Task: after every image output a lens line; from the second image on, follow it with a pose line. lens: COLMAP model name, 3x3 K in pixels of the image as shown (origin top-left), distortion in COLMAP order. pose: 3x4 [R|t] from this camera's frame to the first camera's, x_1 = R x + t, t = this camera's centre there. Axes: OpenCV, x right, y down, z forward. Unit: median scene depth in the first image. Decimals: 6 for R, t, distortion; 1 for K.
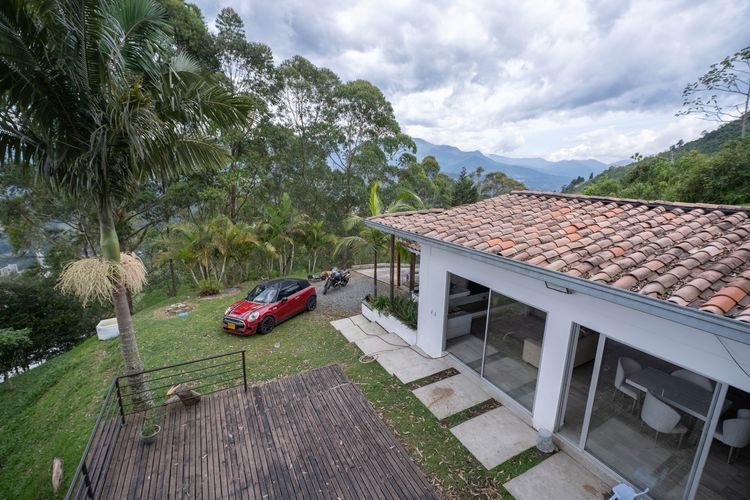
lens RADIAL K [[324.4, 0, 375.0], [0, 324.4, 250.0], [0, 0, 1]] dist [-0.012078, 0.000068]
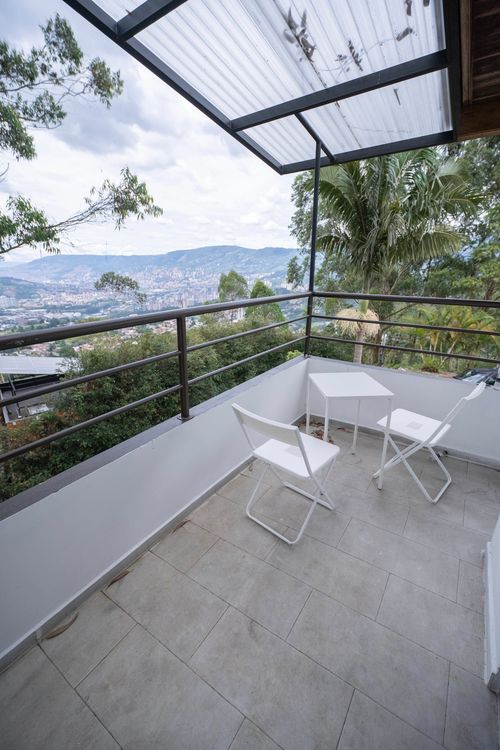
lens RADIAL K [[324.4, 0, 250.0], [0, 324.4, 375.0], [0, 0, 1]] dist [-0.012078, 0.000068]
pose [[0.471973, 0.275002, -0.837625, 0.425555], [-0.192258, 0.959344, 0.206632, 0.122833], [0.860394, 0.063515, 0.505655, -0.349581]]
